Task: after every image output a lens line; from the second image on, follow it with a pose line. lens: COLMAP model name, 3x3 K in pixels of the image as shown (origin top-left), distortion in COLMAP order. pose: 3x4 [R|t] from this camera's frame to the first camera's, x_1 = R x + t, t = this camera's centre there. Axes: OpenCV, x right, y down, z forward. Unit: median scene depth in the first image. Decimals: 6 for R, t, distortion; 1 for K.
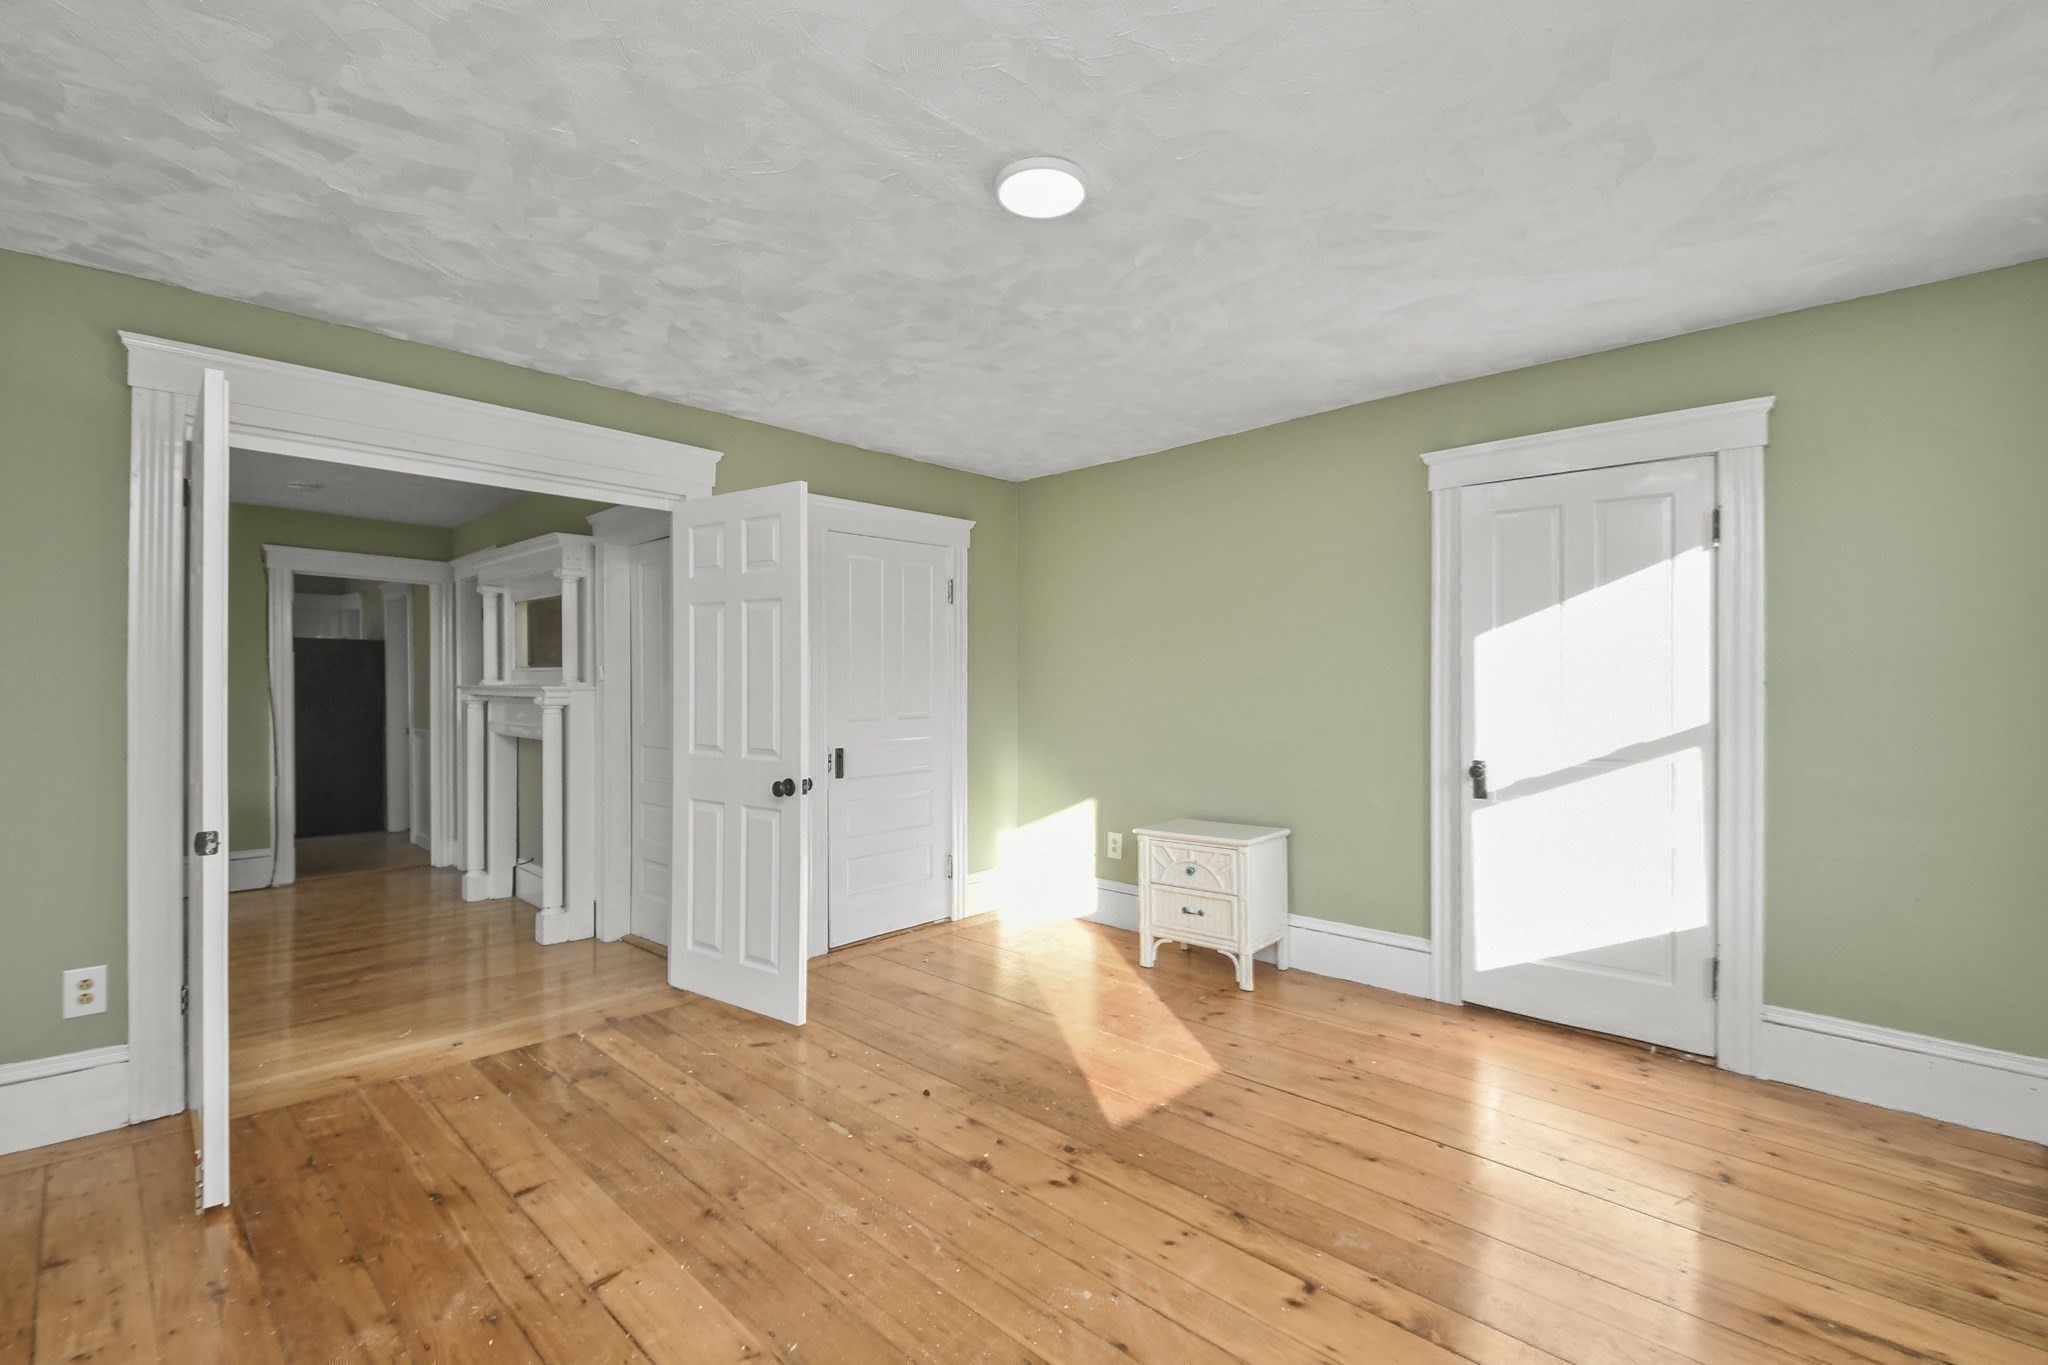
lens RADIAL K [[901.8, 0, 1040.4], [0, 901.8, 676.5], [0, 0, 1]] dist [0.012810, -0.008161]
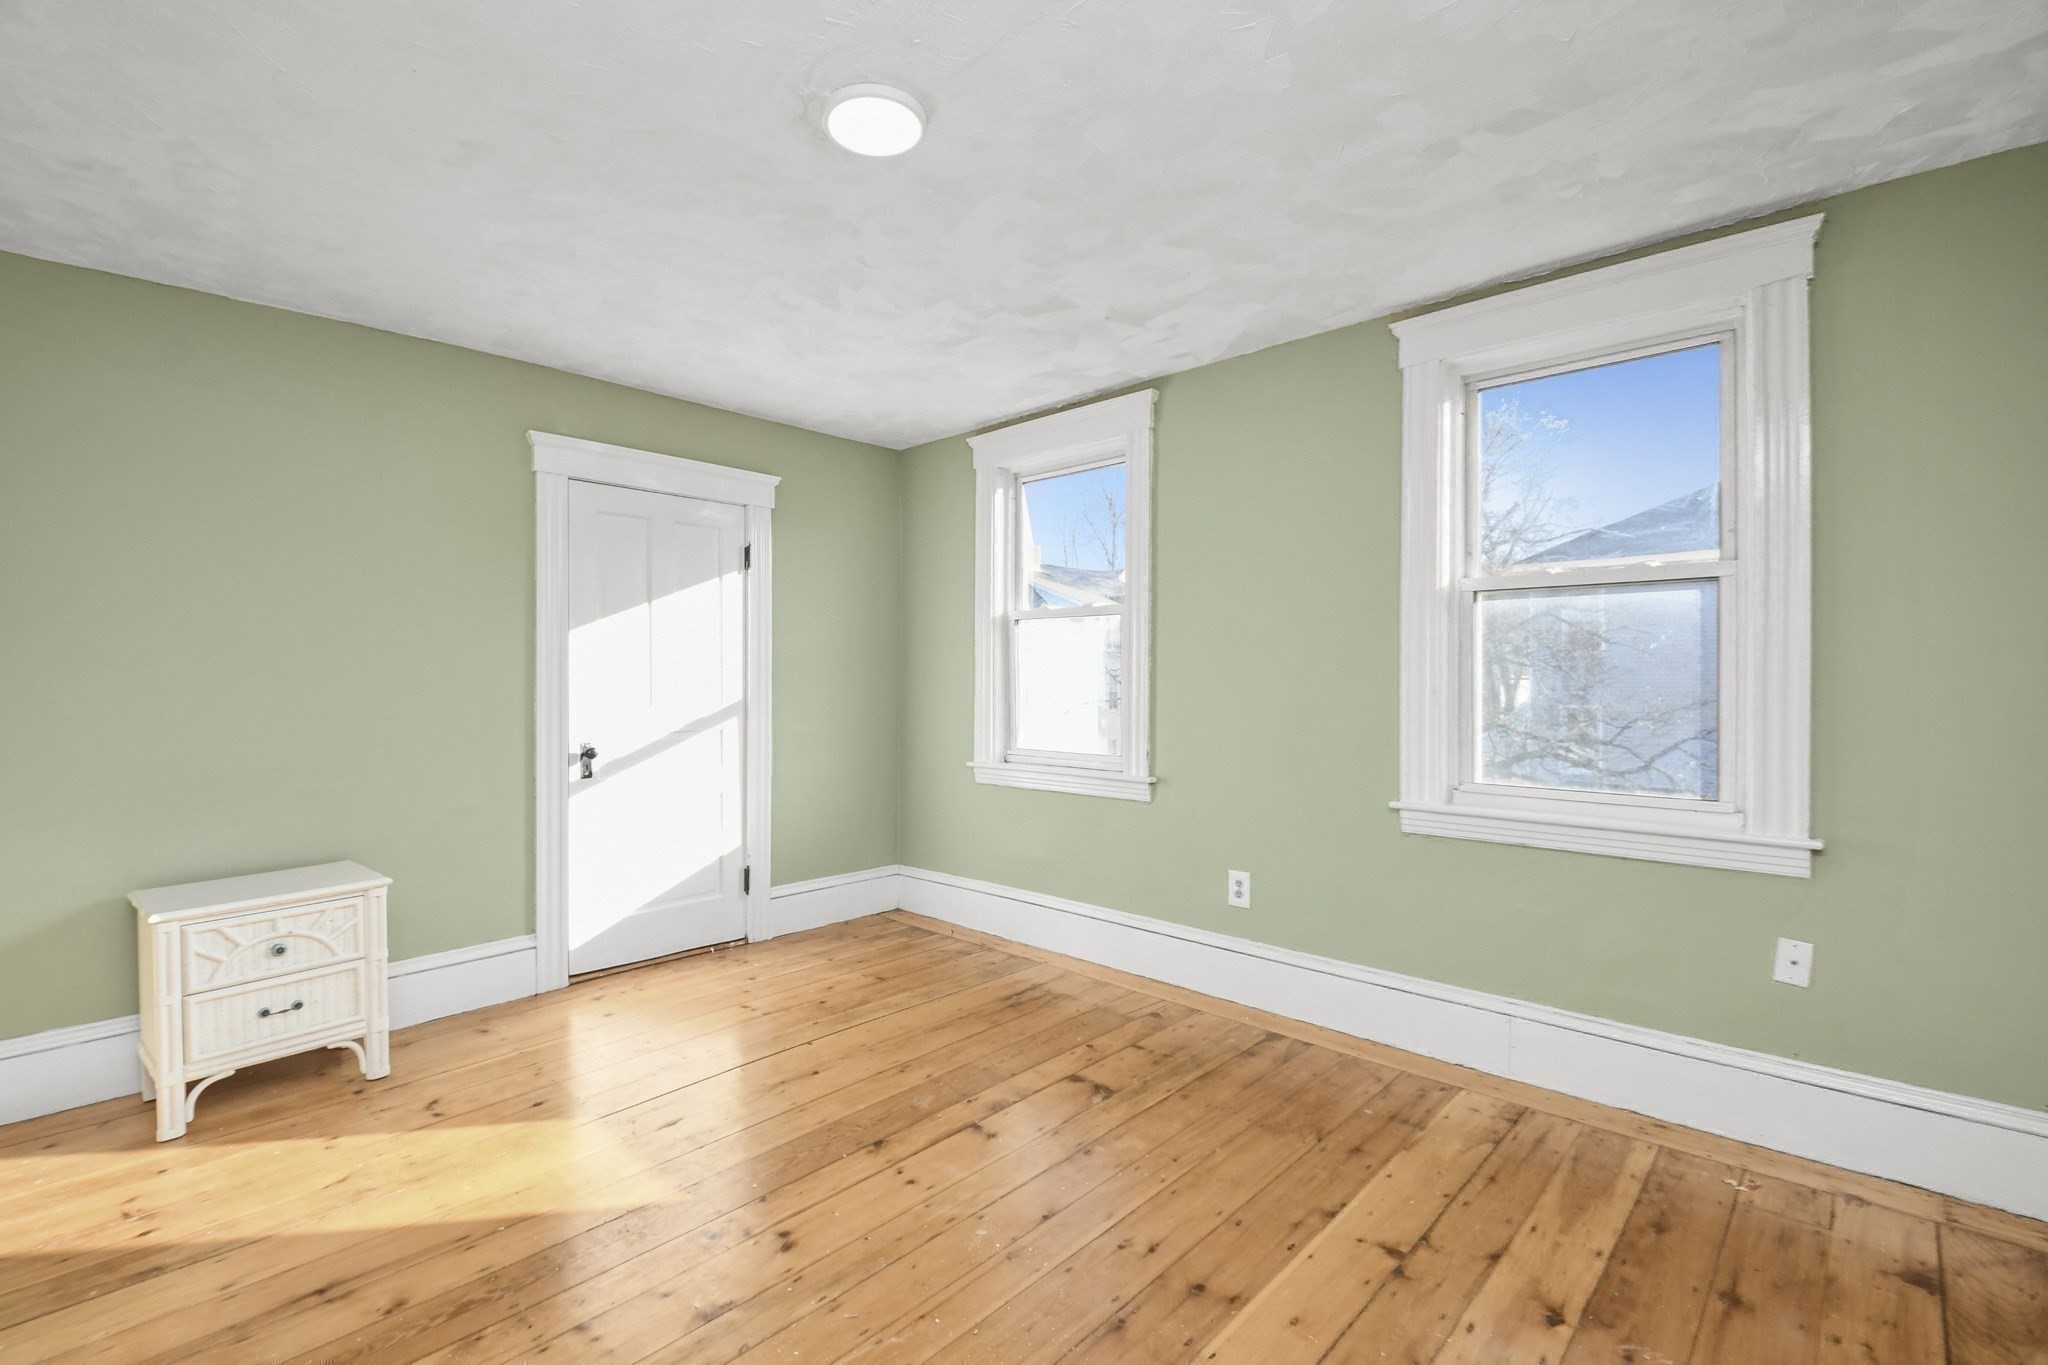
lens RADIAL K [[901.8, 0, 968.3], [0, 901.8, 678.1], [0, 0, 1]] dist [0.012810, -0.008161]
pose [[0.030295, -0.004581, 0.999531, -0.628580], [-0.005165, 0.999975, 0.004740, 0.010960], [-0.999528, -0.005306, 0.030270, 0.605058]]
